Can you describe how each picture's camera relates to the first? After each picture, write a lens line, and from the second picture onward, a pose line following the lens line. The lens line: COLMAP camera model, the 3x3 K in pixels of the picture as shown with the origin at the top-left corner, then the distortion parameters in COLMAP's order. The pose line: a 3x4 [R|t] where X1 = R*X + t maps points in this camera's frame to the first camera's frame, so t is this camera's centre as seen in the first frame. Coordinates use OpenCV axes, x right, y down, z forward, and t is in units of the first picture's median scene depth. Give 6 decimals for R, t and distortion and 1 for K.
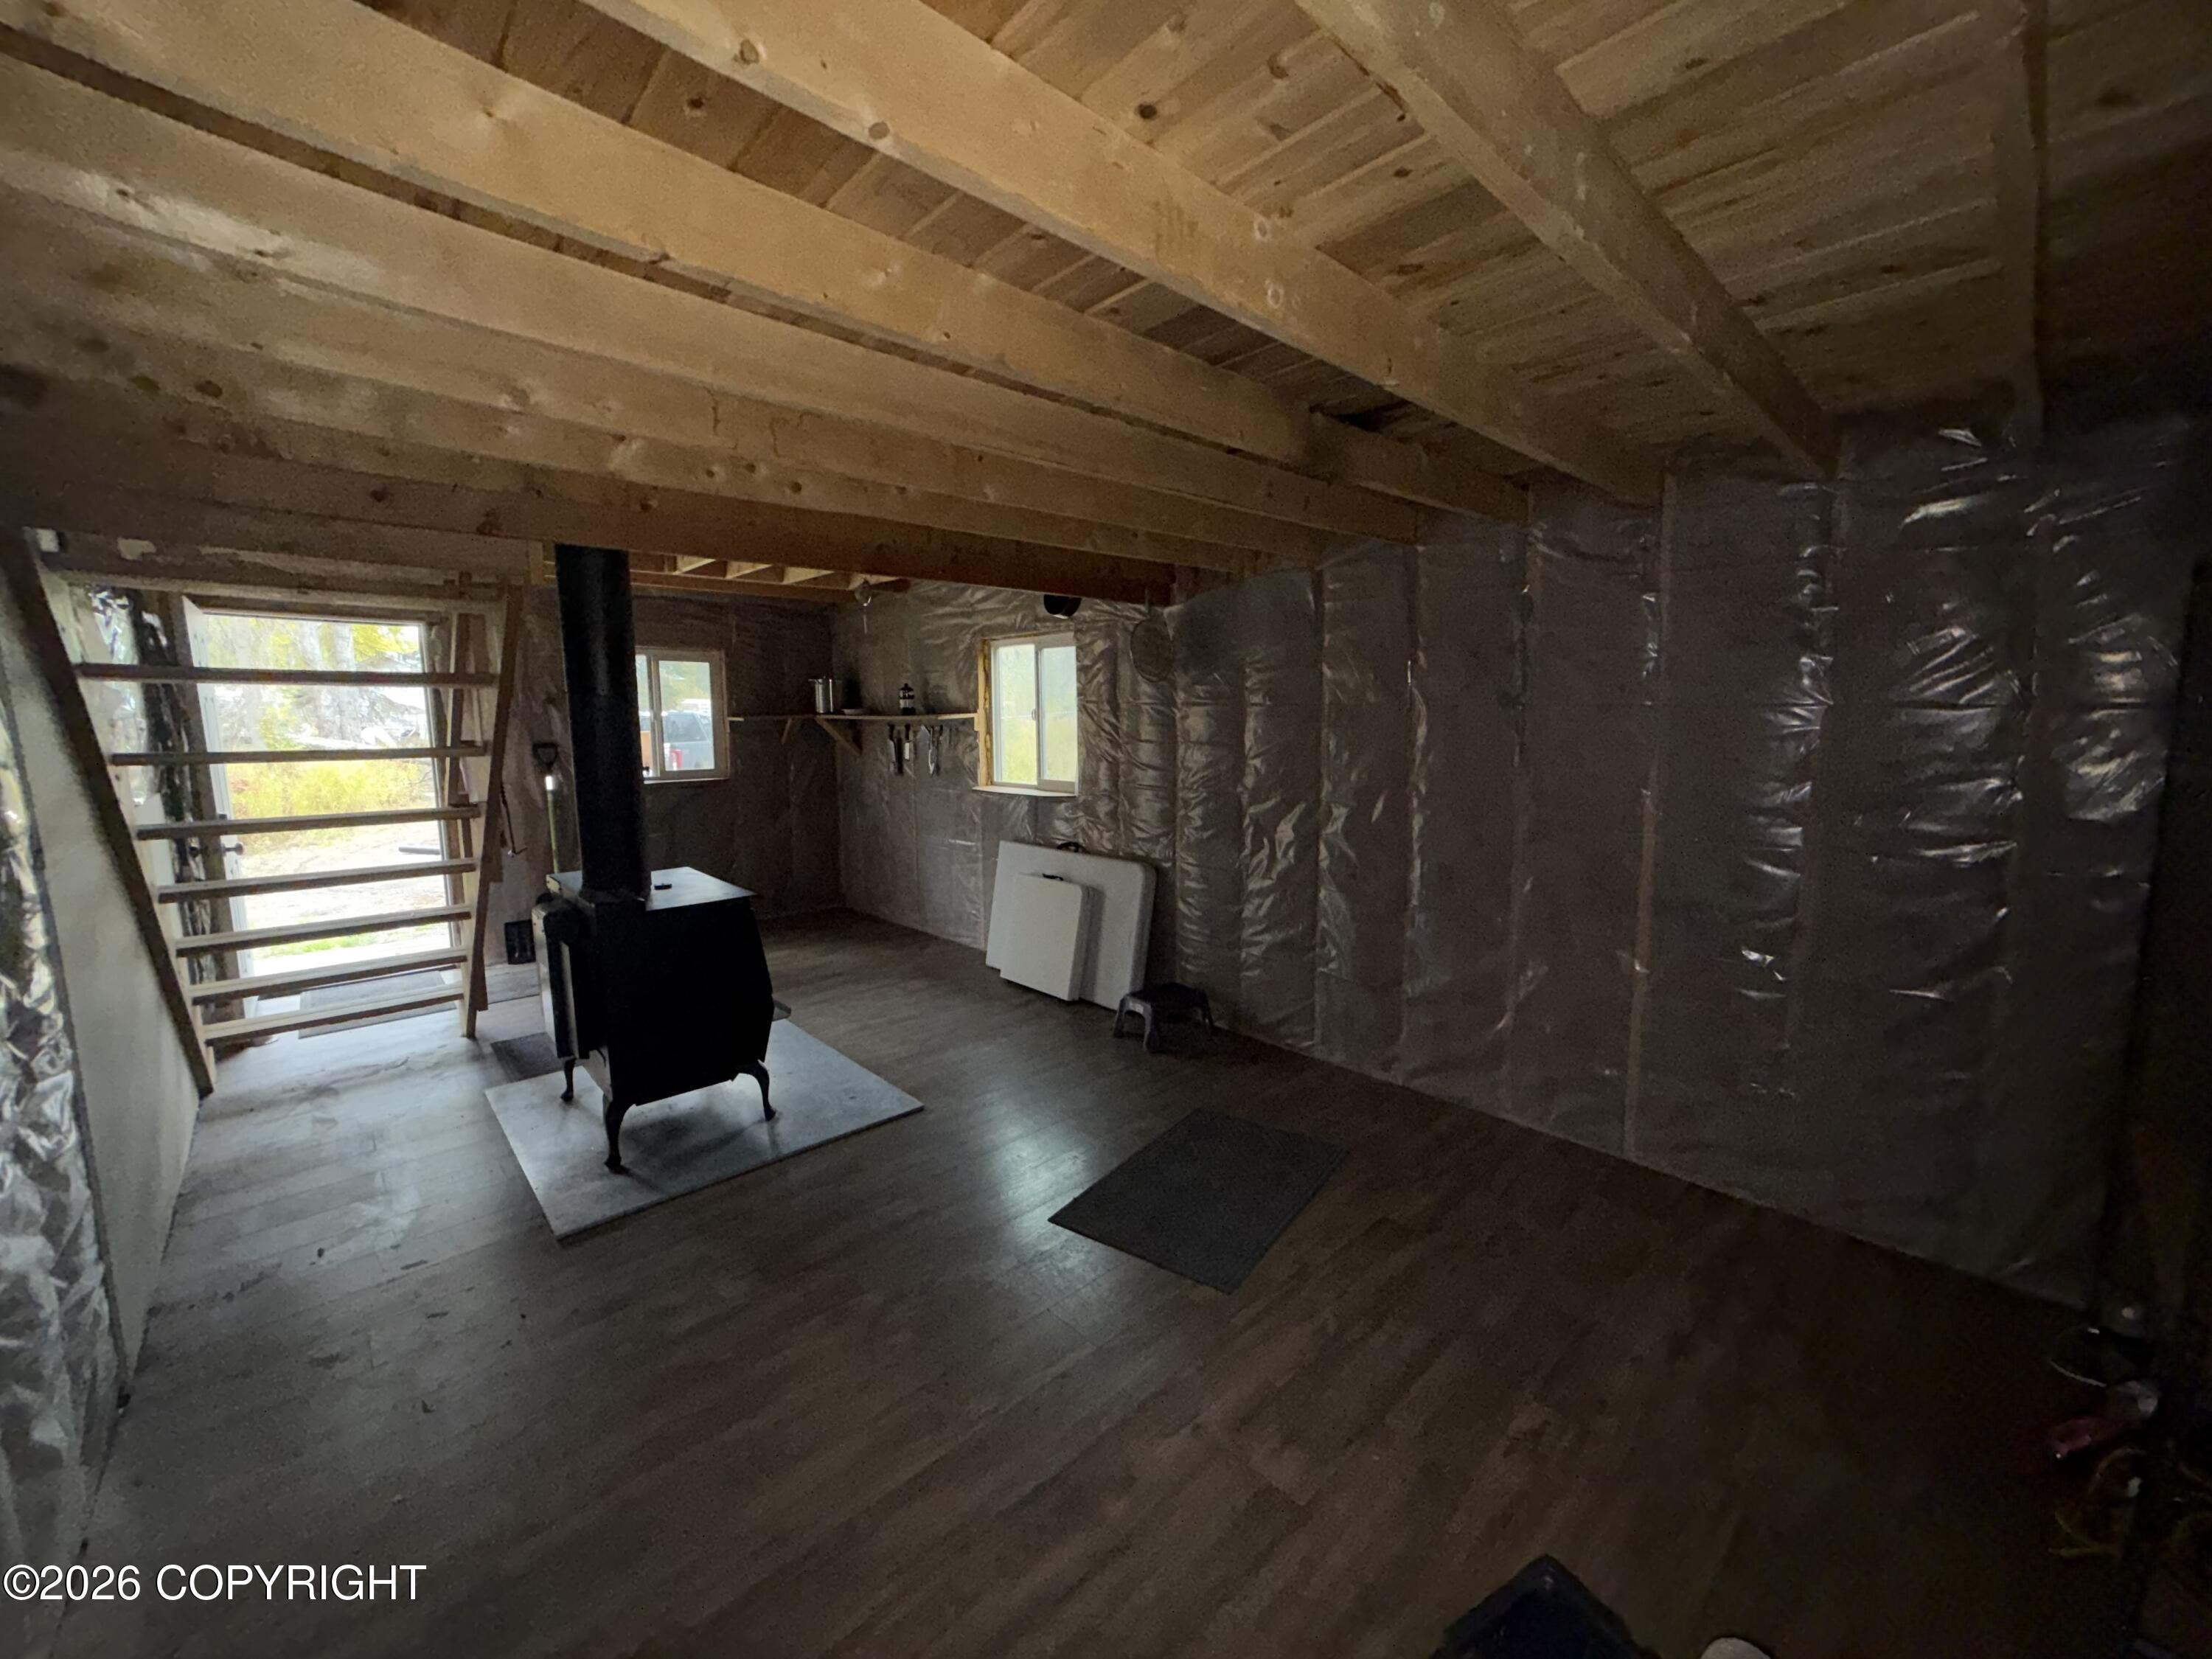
lens RADIAL K [[875.0, 0, 1106.5], [0, 875.0, 829.3], [0, 0, 1]] dist [-0.000955, 0.000215]
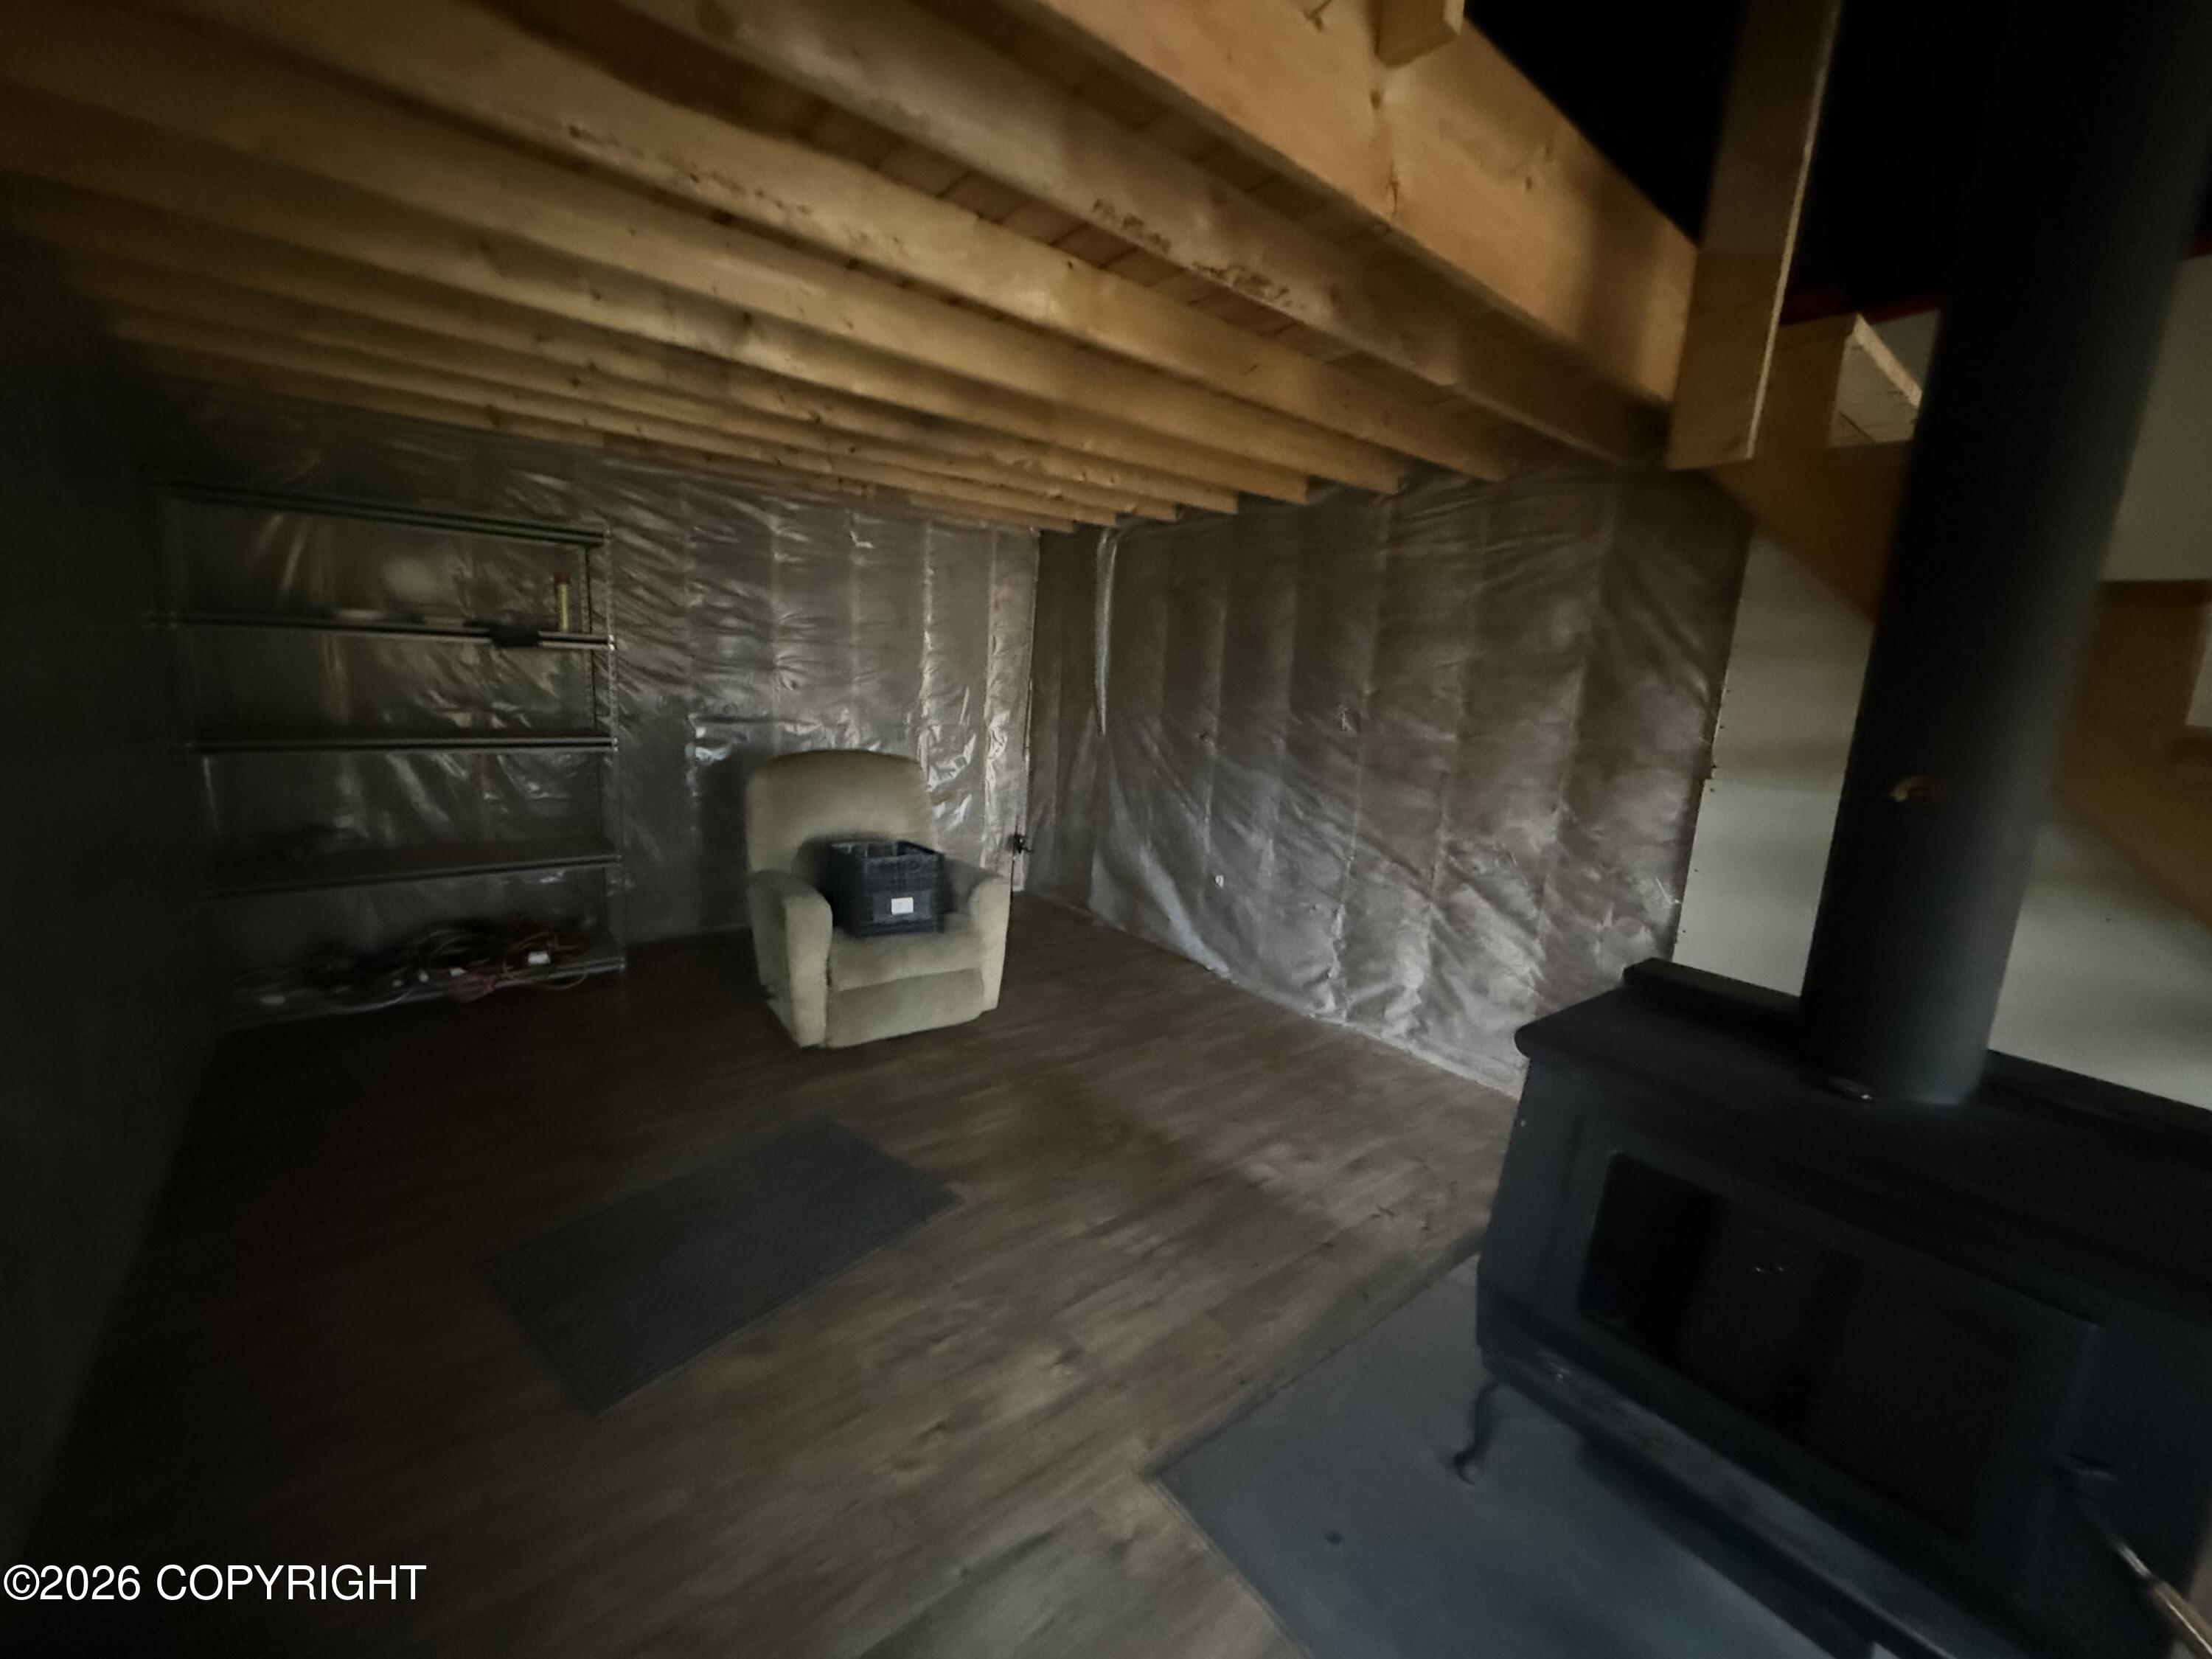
lens RADIAL K [[875.0, 0, 1098.6], [0, 875.0, 825.8], [0, 0, 1]] dist [-0.000955, 0.000215]
pose [[-0.995122, -0.066140, 0.073190, -0.151655], [-0.039891, 0.948371, 0.314645, -0.124644], [-0.090222, 0.310191, -0.946383, 1.072575]]
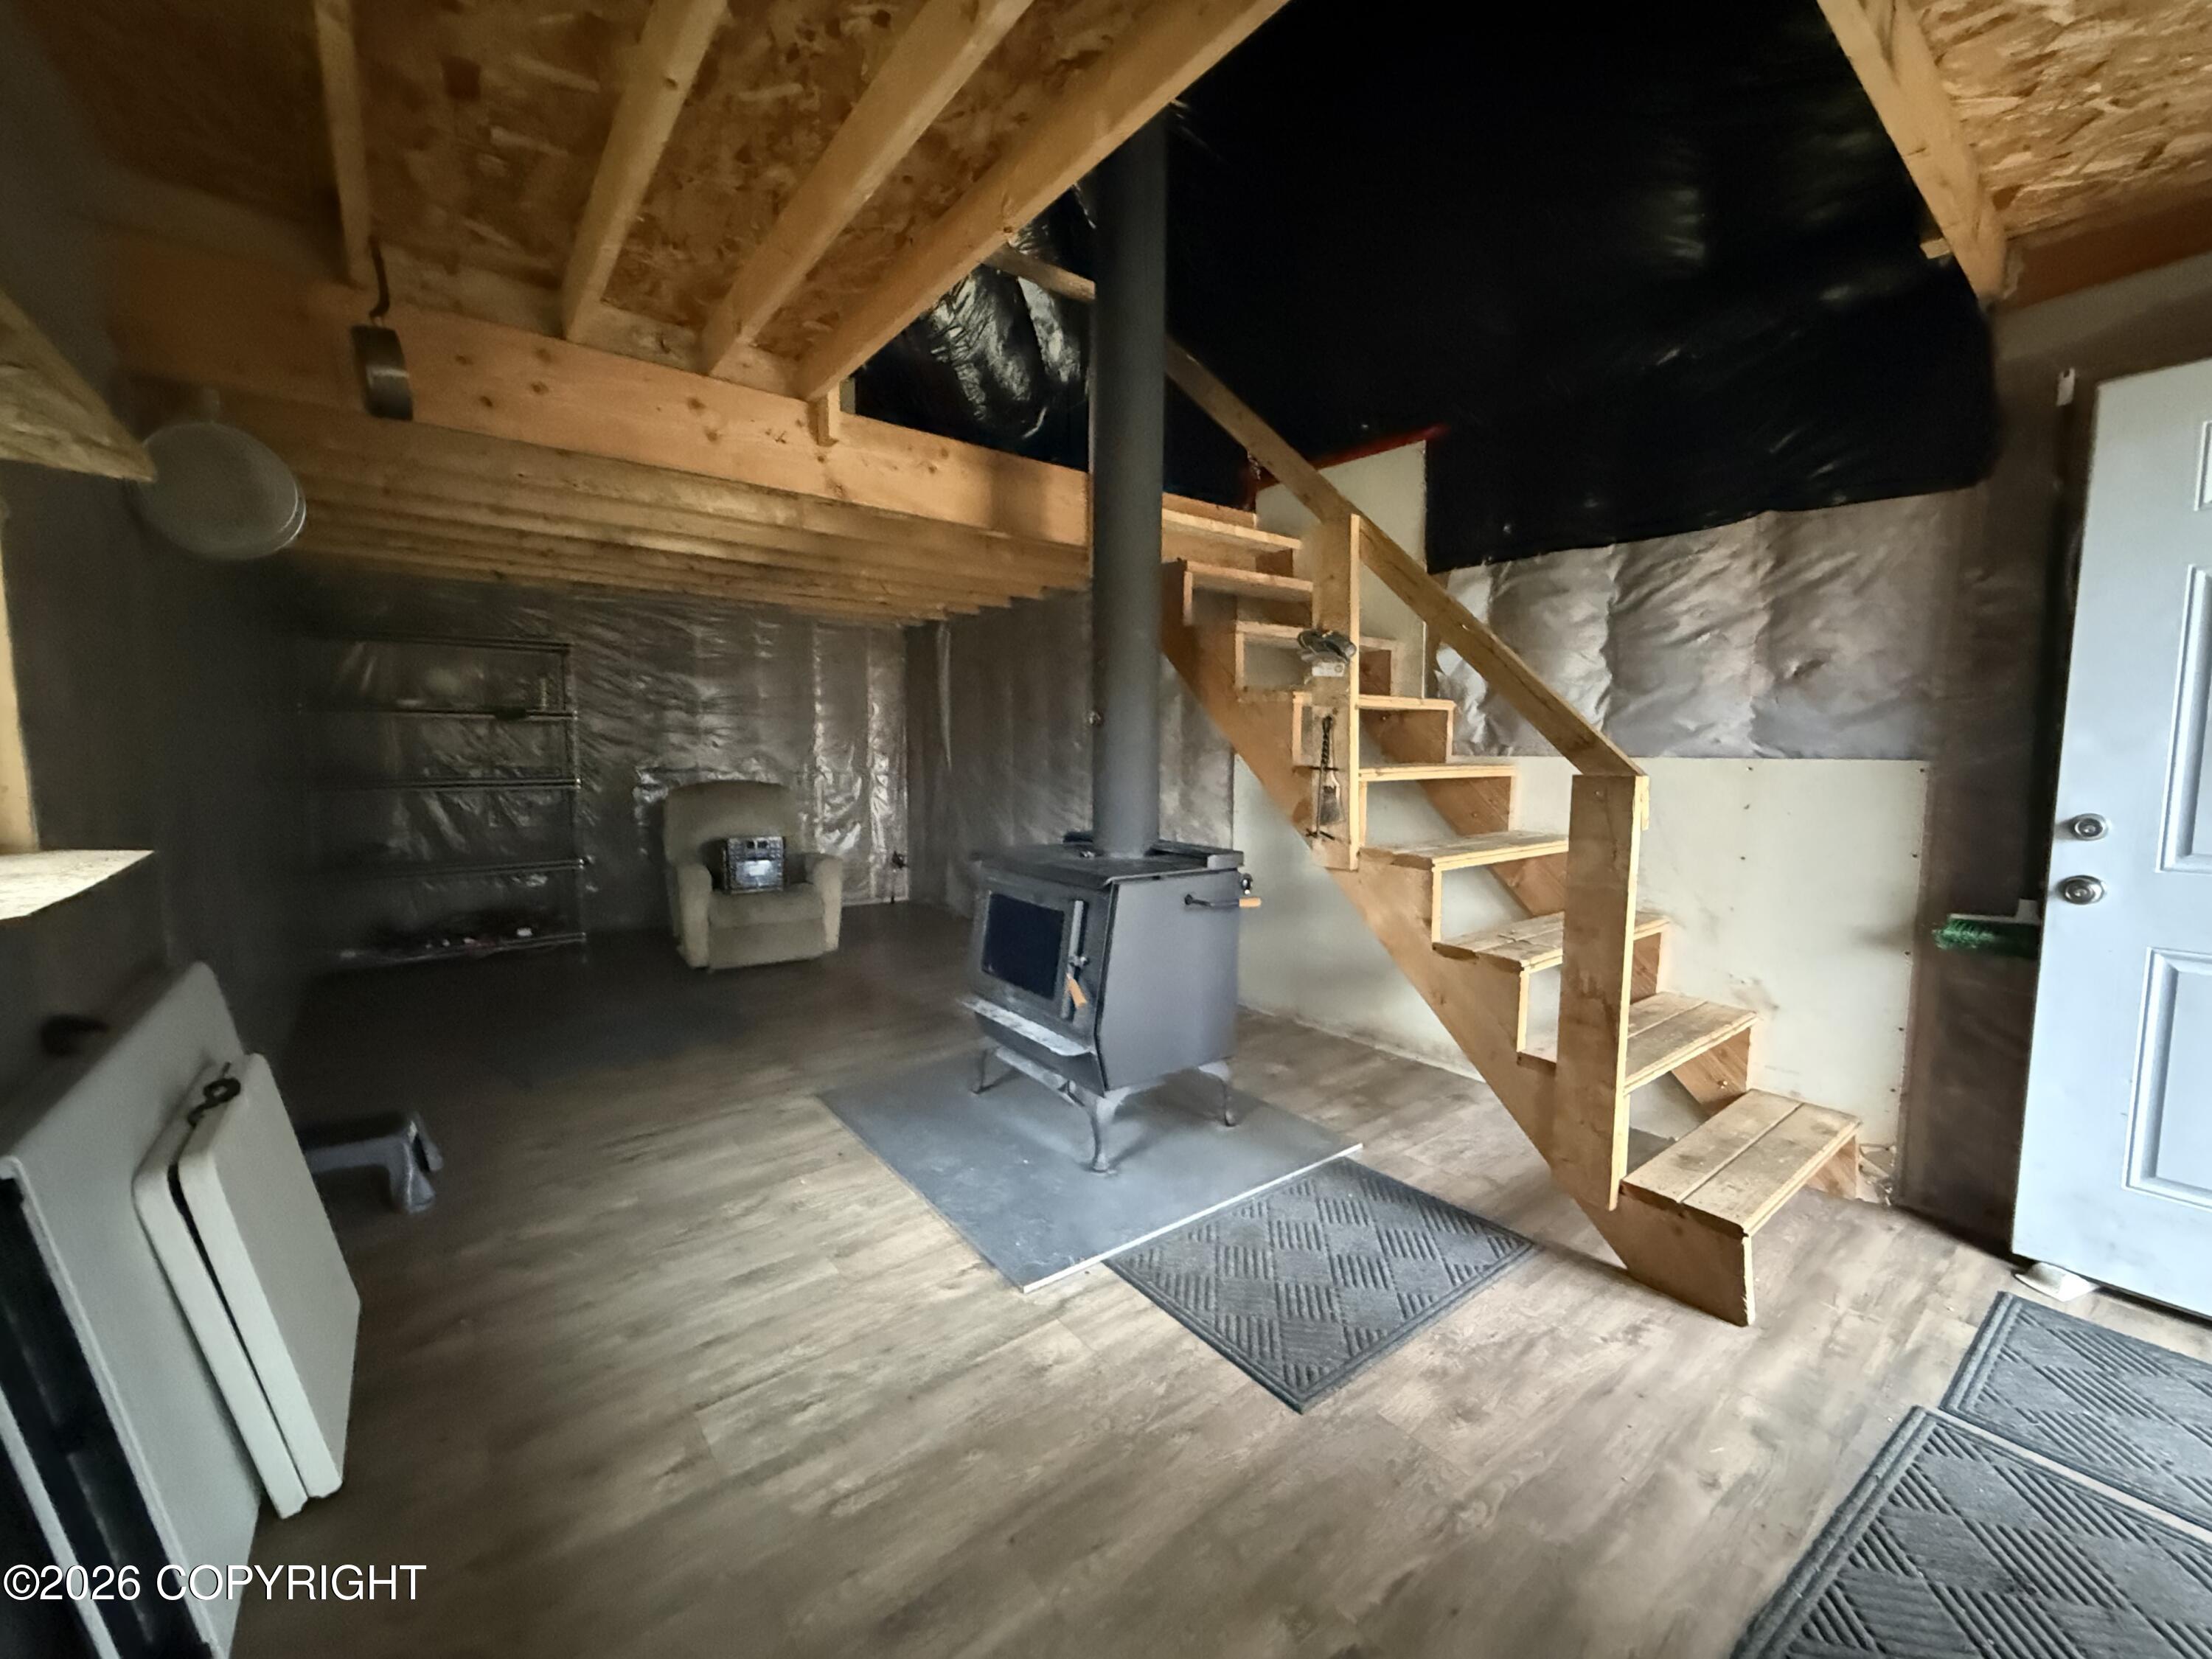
lens RADIAL K [[875.0, 0, 1098.5], [0, 875.0, 824.4], [0, 0, 1]] dist [-0.000955, 0.000215]
pose [[-0.995644, -0.007576, 0.092926, -0.470436], [0.013170, 0.975272, 0.220616, -0.122373], [-0.092299, 0.220879, -0.970924, 1.440680]]
